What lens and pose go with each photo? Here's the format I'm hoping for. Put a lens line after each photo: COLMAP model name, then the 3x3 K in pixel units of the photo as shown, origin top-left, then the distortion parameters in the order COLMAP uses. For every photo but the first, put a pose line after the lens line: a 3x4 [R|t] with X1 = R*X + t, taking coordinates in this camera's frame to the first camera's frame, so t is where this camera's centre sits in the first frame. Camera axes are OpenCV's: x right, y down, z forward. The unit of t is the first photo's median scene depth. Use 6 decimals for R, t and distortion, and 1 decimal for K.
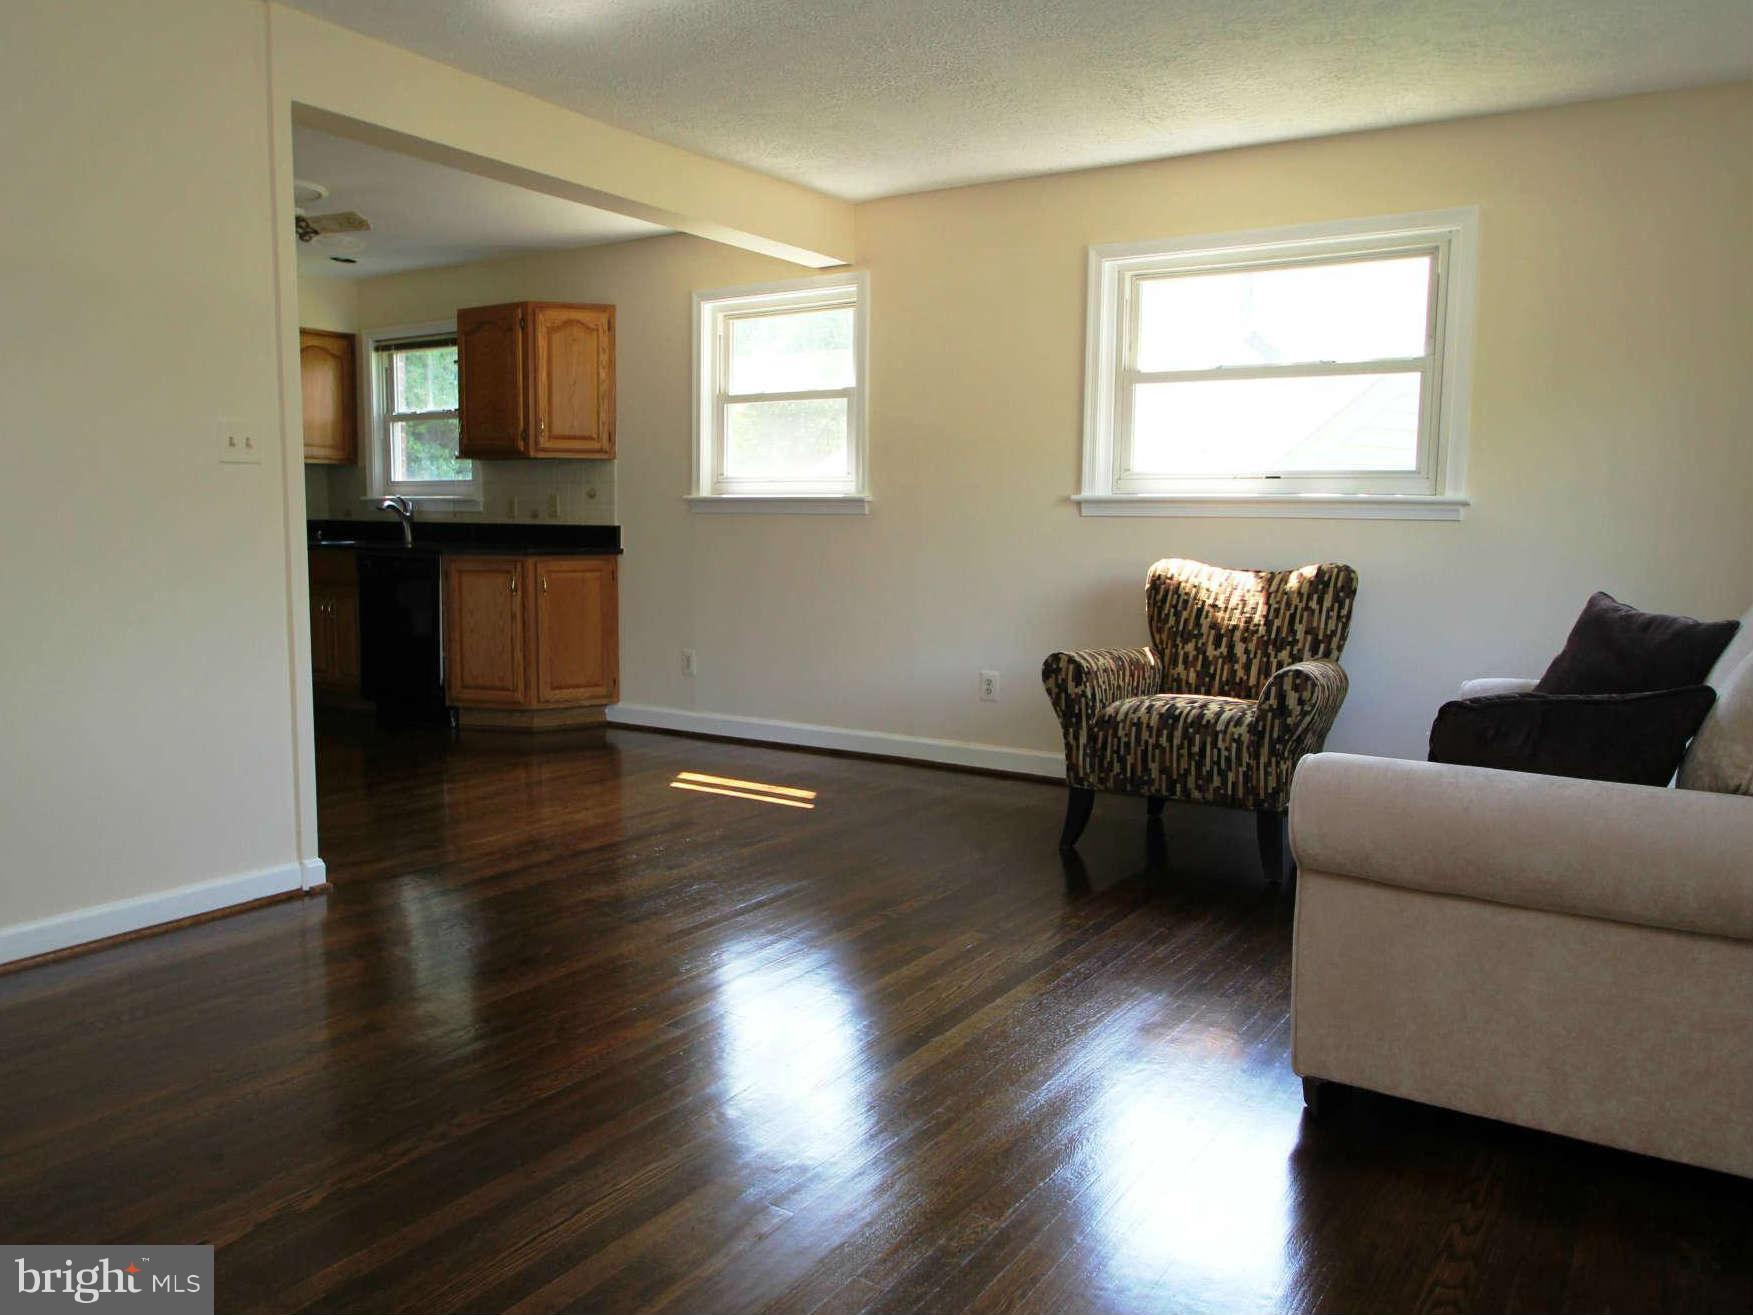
lens RADIAL K [[1339.9, 0, 882.2], [0, 1339.9, 657.4], [0, 0, 1]] dist [-0.029844, 0.015169]
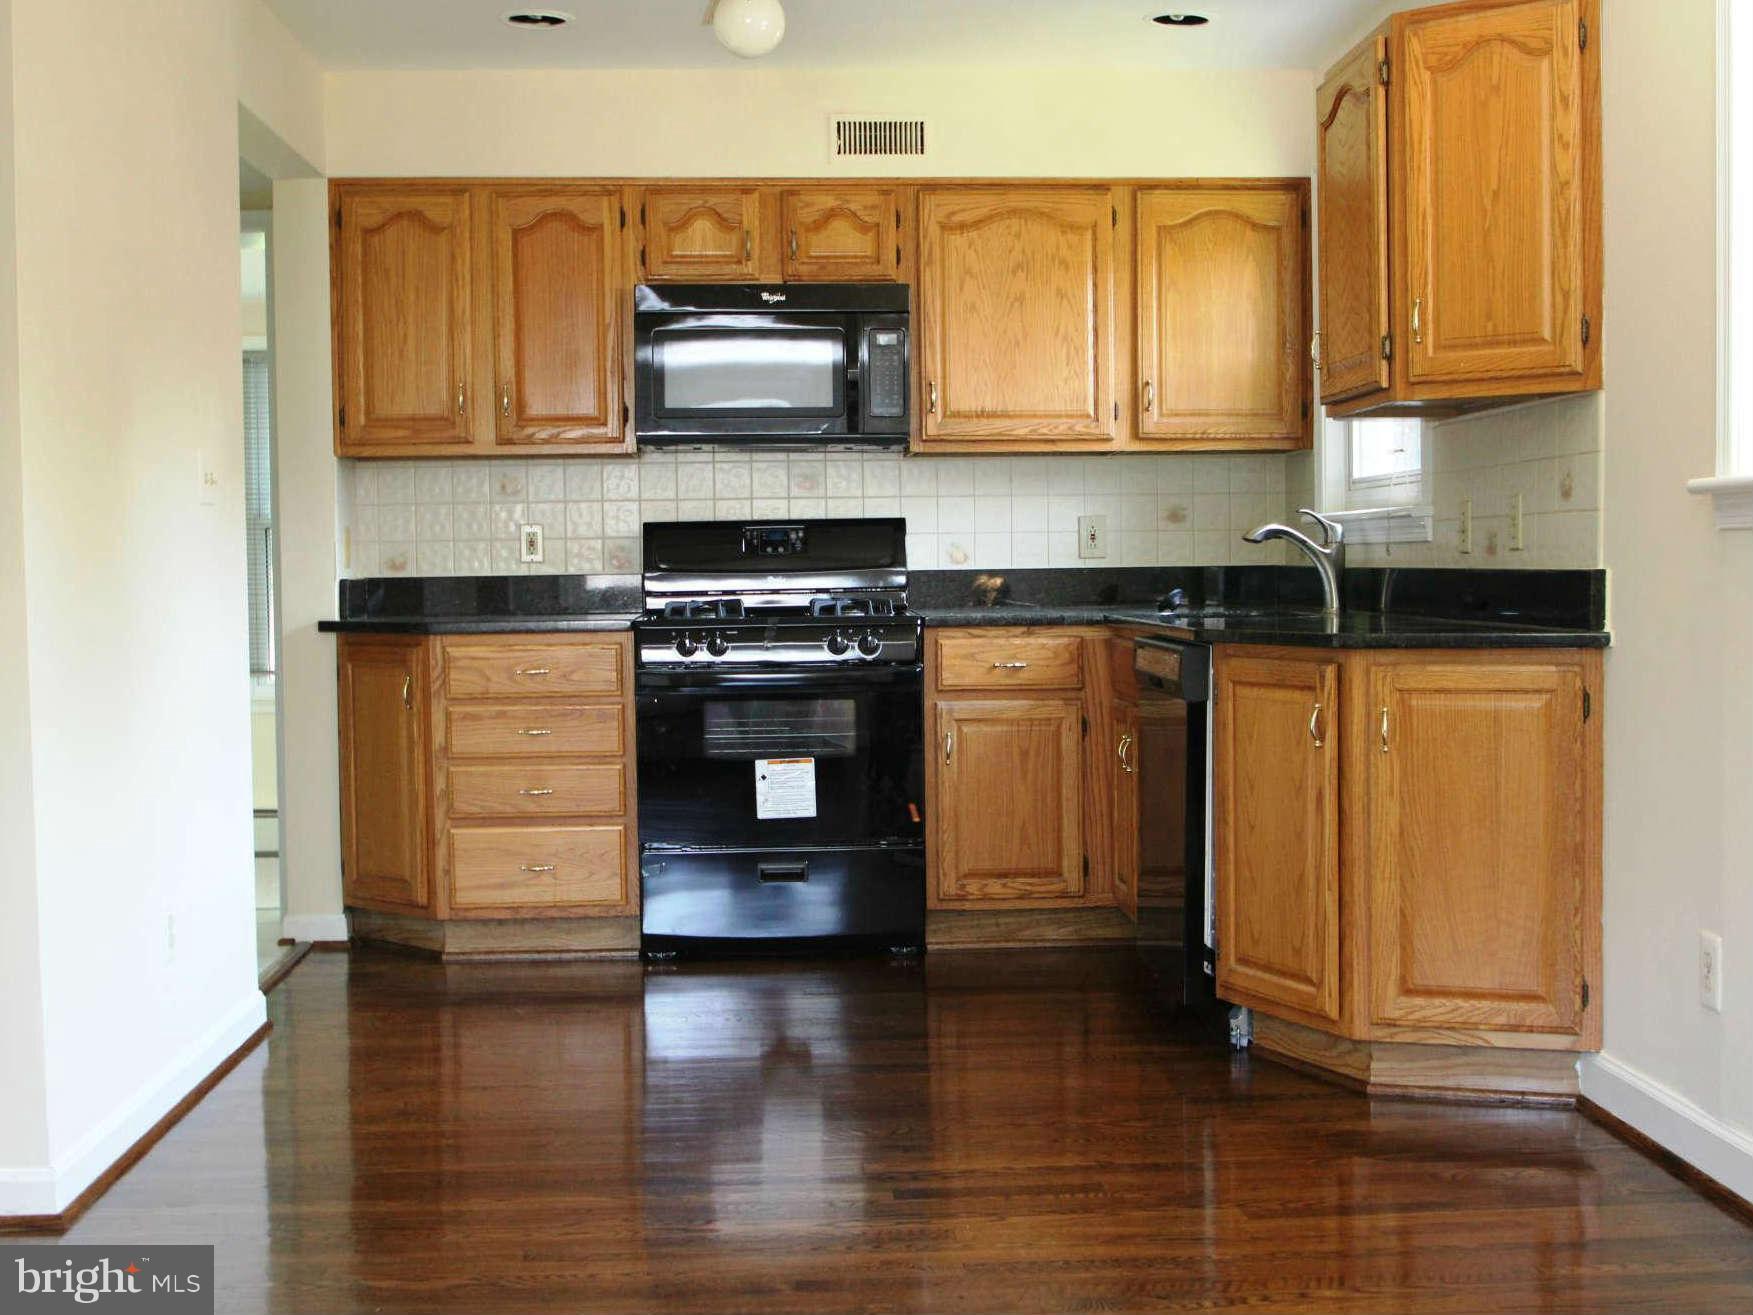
lens RADIAL K [[2188.3, 0, 870.4], [0, 2188.3, 669.2], [0, 0, 1]] dist [-0.070392, 0.000000]
pose [[0.593967, 0.022067, -0.804187, 0.162597], [-0.067172, 0.997494, -0.022241, -0.044655], [0.801680, 0.067229, 0.593960, 0.487486]]
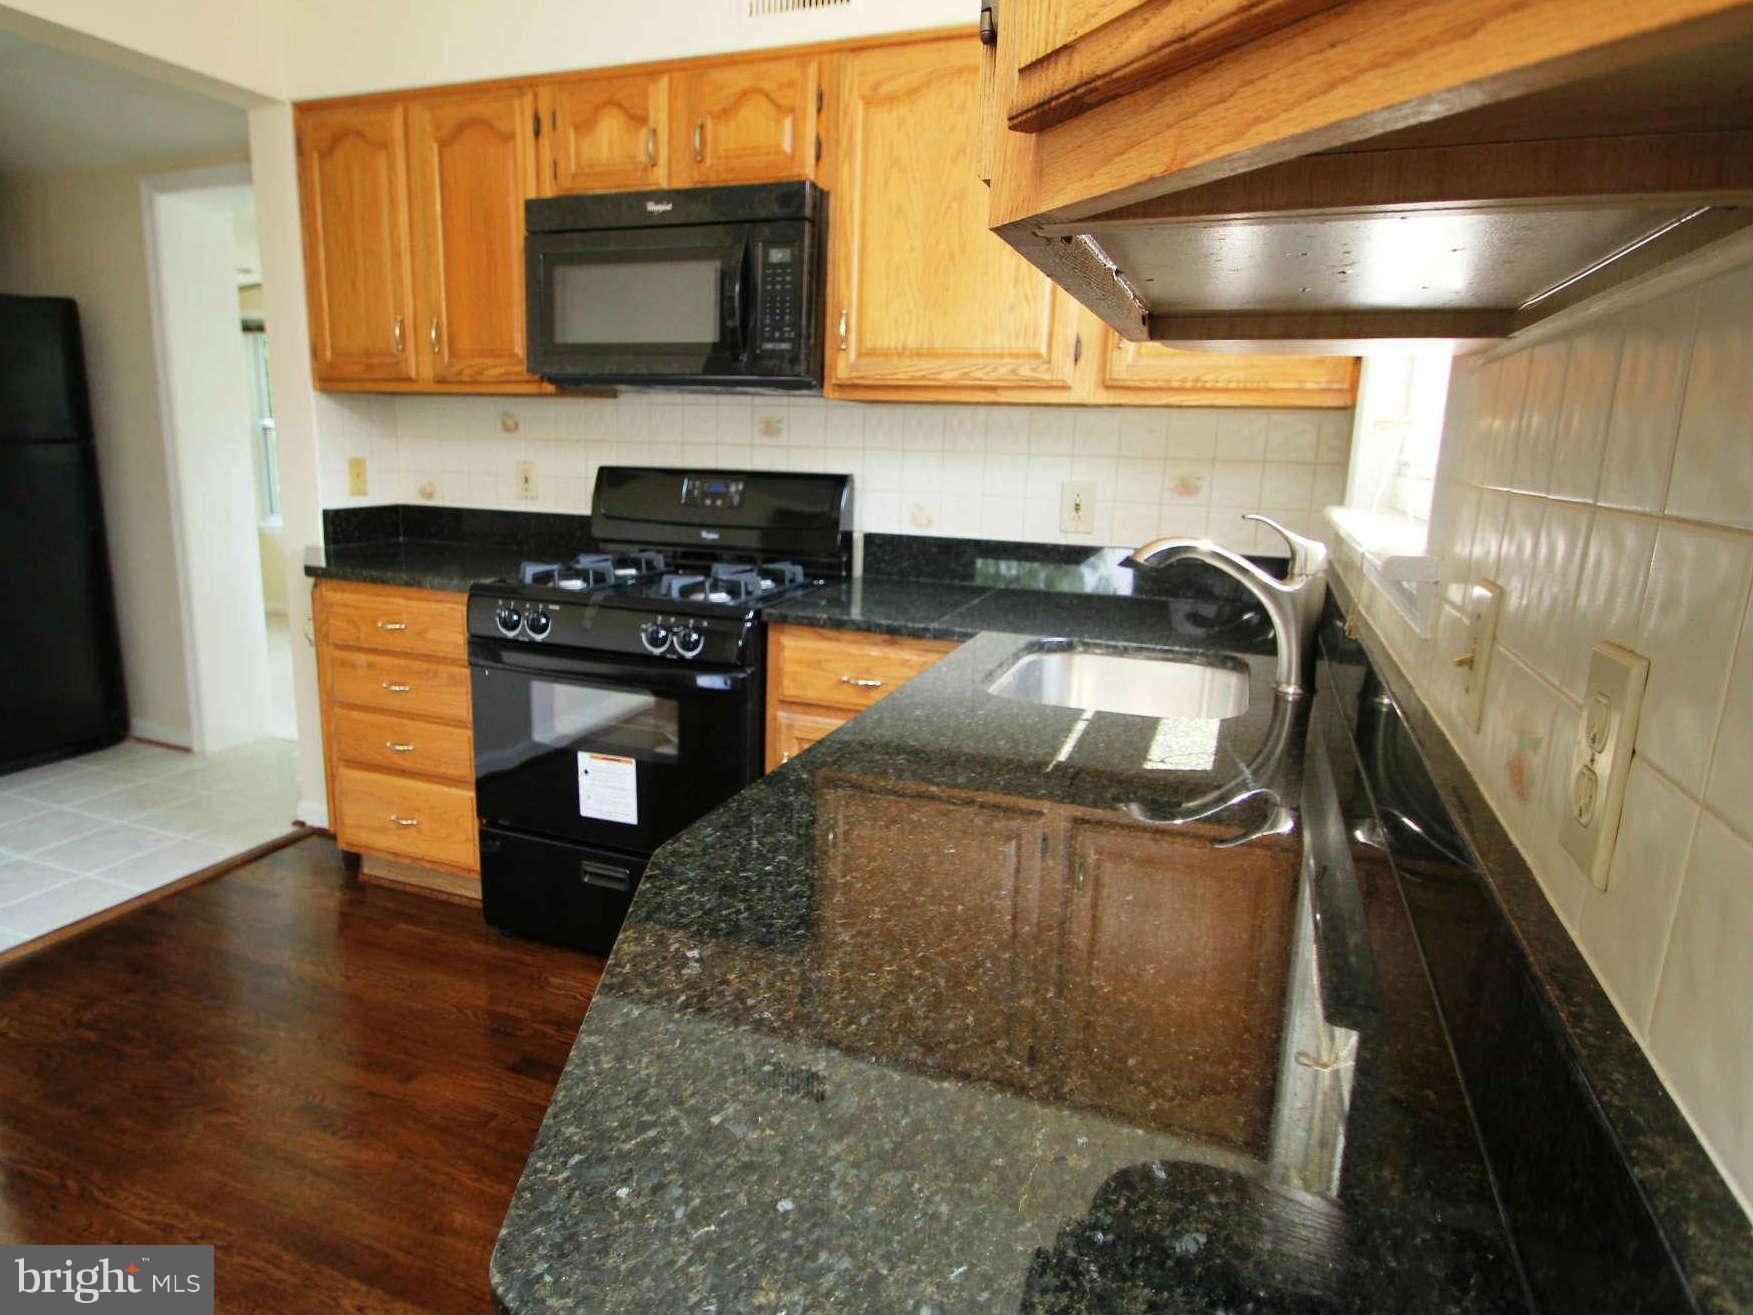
lens RADIAL K [[1035.6, 0, 835.8], [0, 1035.6, 657.0], [0, 0, 1]] dist [-0.001264, 0.001032]
pose [[0.202293, 0.200836, -0.958510, -0.191519], [-0.128663, 0.975713, 0.177286, -0.131765], [0.970836, 0.087461, 0.223220, 0.960505]]
